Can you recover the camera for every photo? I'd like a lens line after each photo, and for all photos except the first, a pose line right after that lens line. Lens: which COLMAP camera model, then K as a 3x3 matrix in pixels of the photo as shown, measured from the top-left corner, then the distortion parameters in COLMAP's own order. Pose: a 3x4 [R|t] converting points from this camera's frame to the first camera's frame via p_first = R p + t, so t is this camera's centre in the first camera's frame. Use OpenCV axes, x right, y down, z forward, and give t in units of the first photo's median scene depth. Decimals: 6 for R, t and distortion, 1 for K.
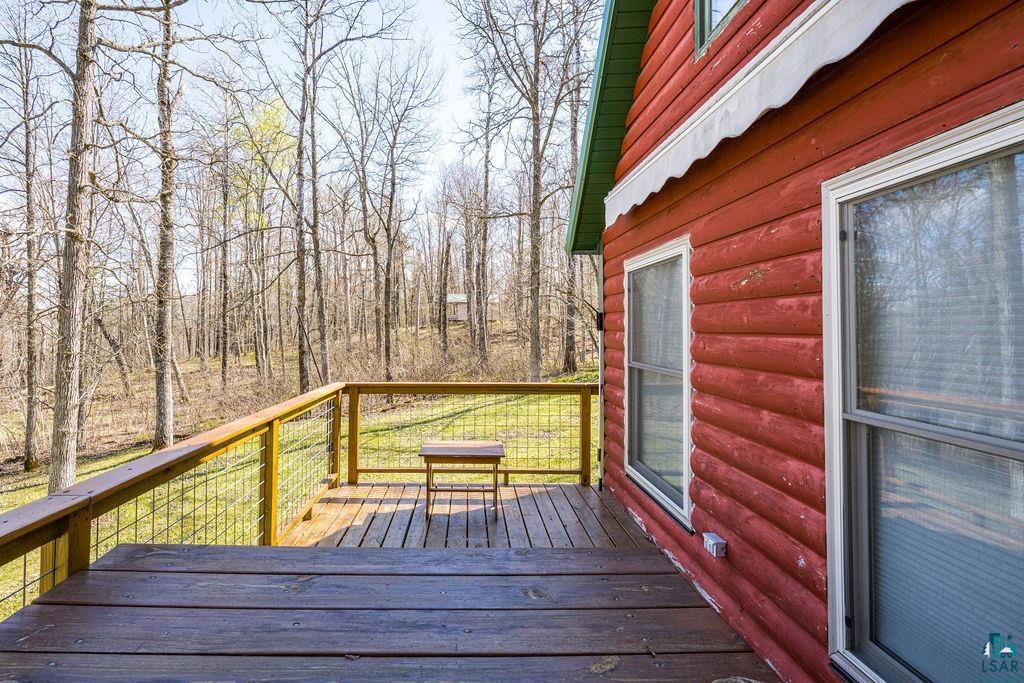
lens RADIAL K [[511.6, 0, 453.8], [0, 511.6, 312.7], [0, 0, 1]] dist [-0.002054, -0.000735]
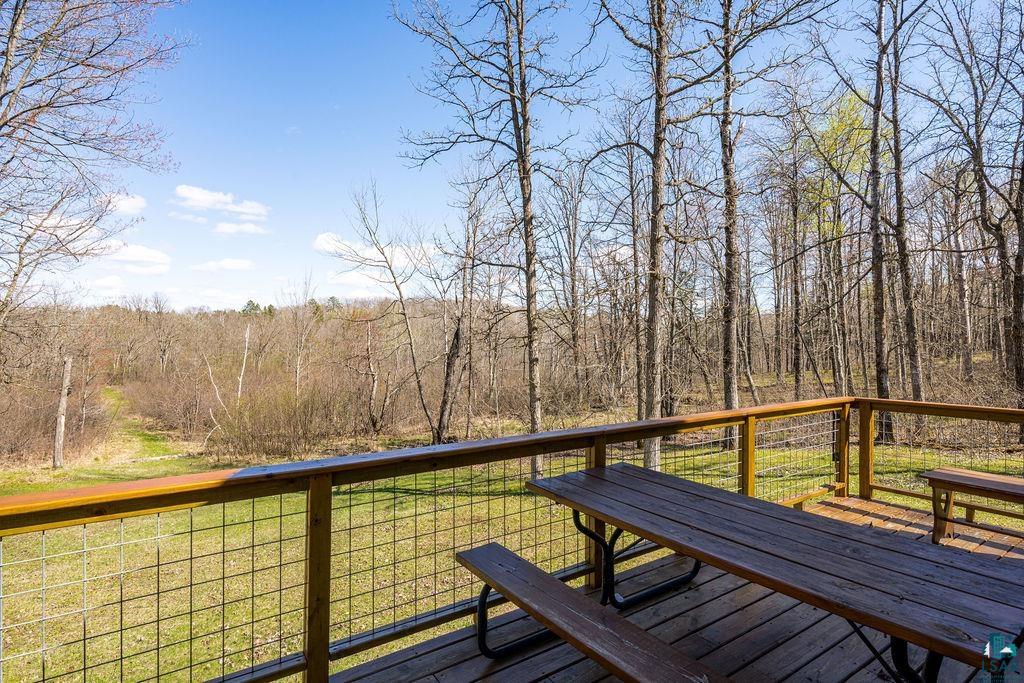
lens RADIAL K [[507.4, 0, 514.9], [0, 507.4, 345.1], [0, 0, 1]] dist [-0.001309, -0.000247]
pose [[0.576062, -0.000920, -0.817406, 0.092775], [0.027477, 0.999456, 0.018239, -0.001357], [0.816944, -0.032966, 0.575774, -0.052649]]
